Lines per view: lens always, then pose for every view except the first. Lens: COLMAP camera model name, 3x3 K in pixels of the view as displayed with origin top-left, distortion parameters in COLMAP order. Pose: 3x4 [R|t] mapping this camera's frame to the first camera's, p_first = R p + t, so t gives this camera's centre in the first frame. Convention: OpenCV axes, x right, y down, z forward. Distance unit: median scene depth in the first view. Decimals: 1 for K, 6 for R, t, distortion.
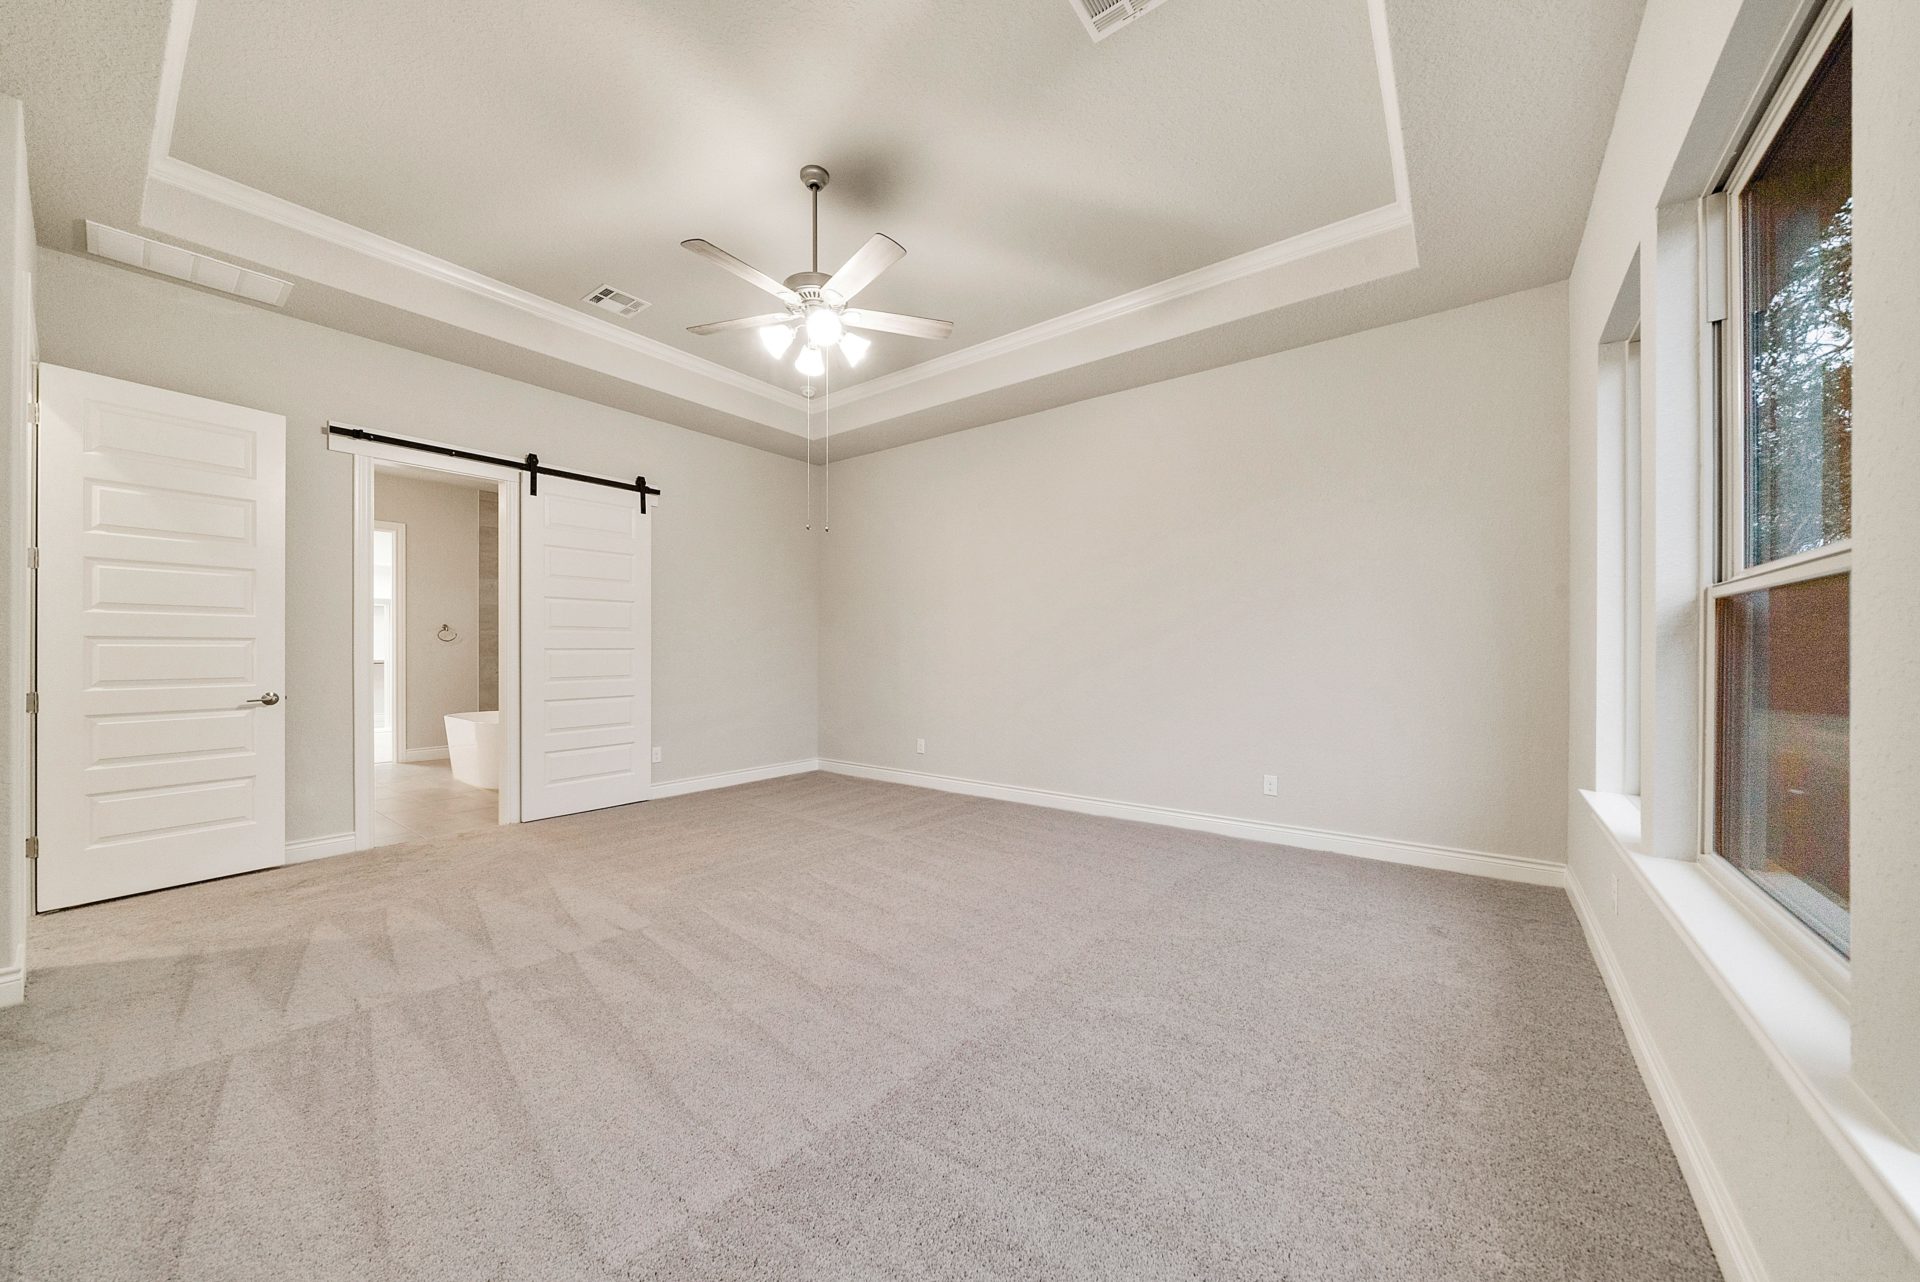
lens RADIAL K [[663.6, 0, 955.4], [0, 663.6, 645.7], [0, 0, 1]] dist [0.000175, 0.000032]
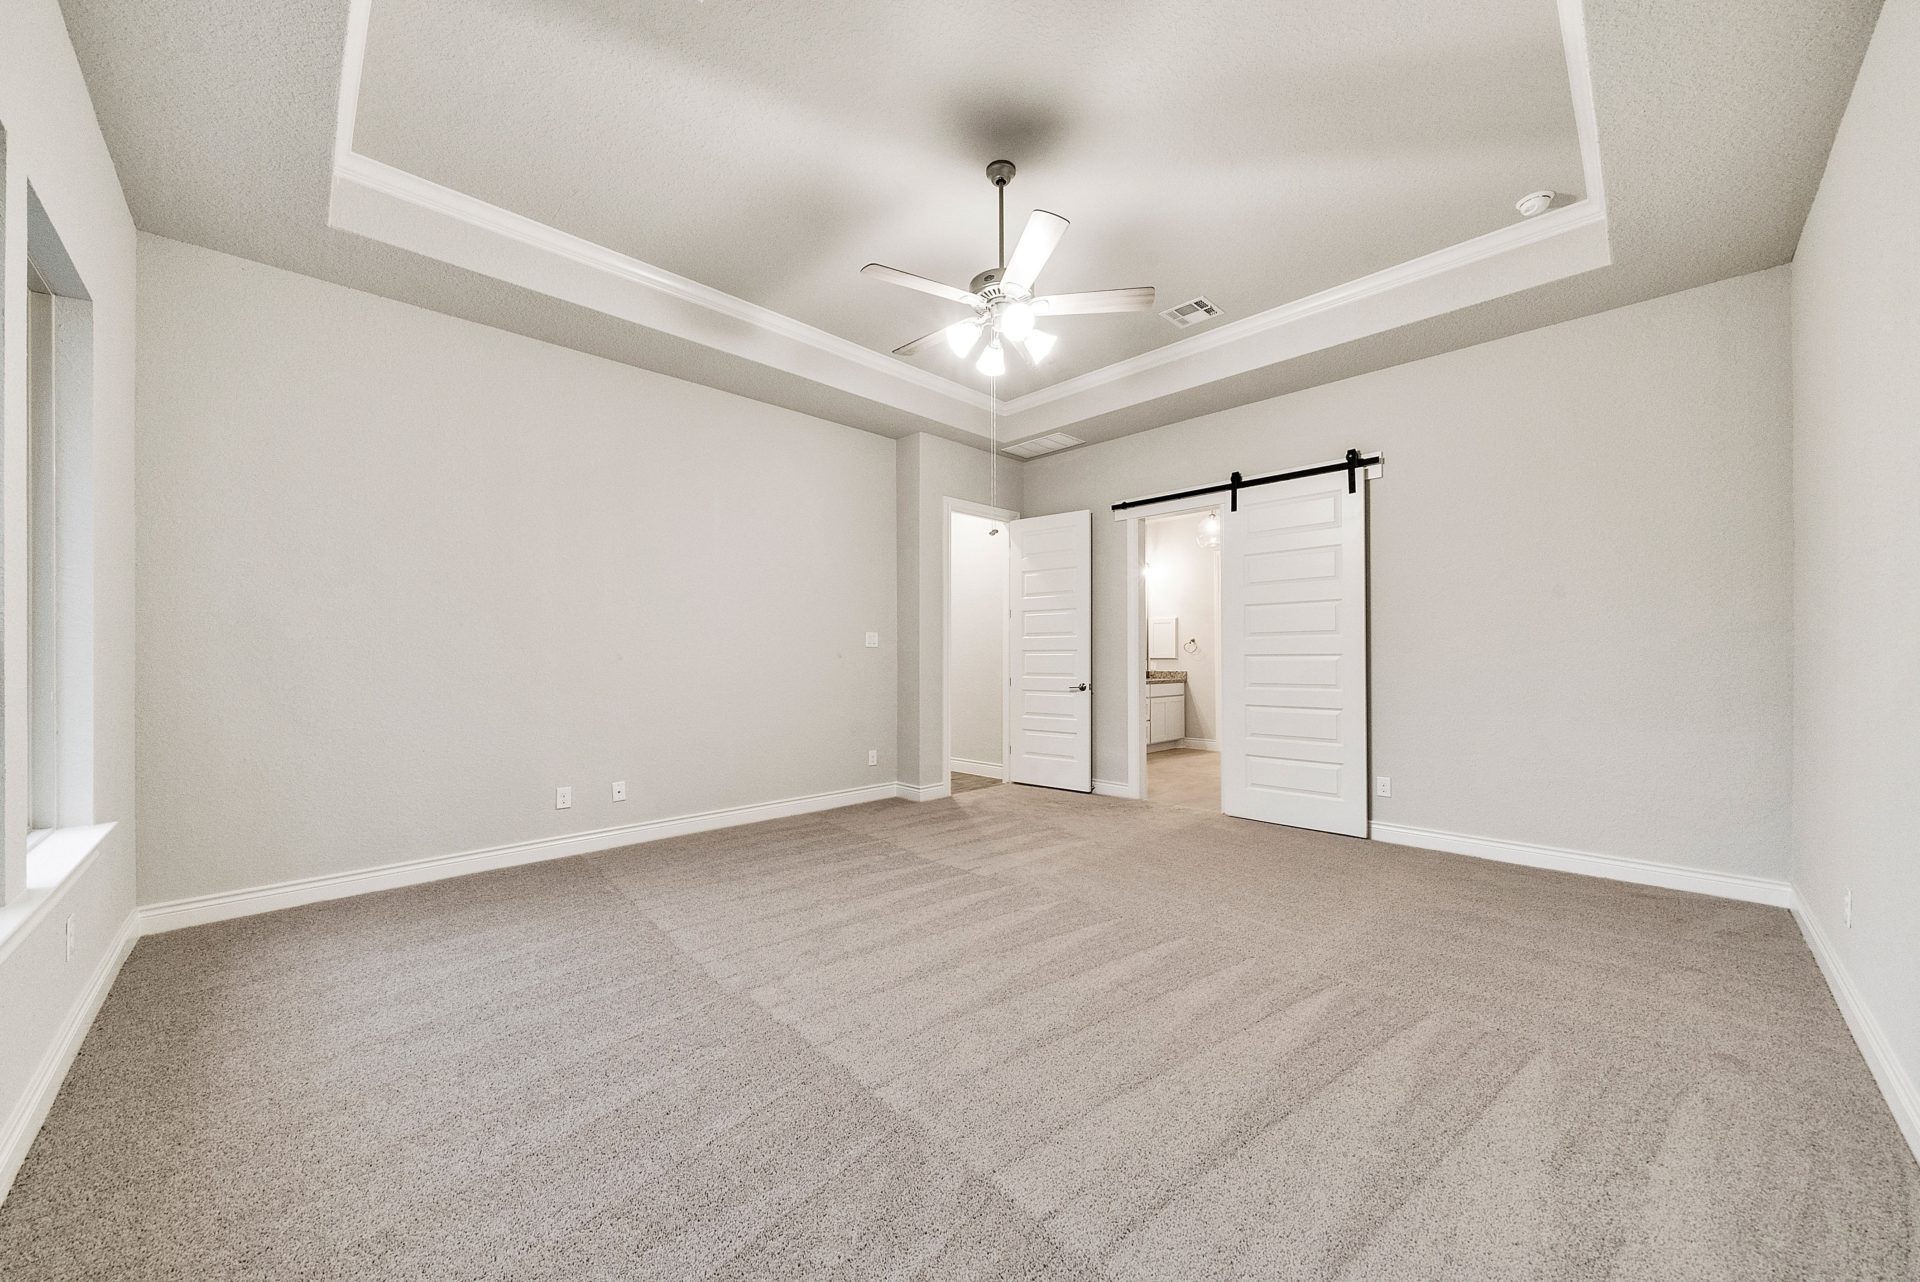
lens RADIAL K [[695.2, 0, 951.7], [0, 695.2, 655.1], [0, 0, 1]] dist [-0.004841, 0.000196]
pose [[-0.146882, -0.003722, -0.989147, 0.704675], [0.006490, 0.999968, -0.004726, 0.008258], [0.989133, -0.007113, -0.146853, 0.951470]]
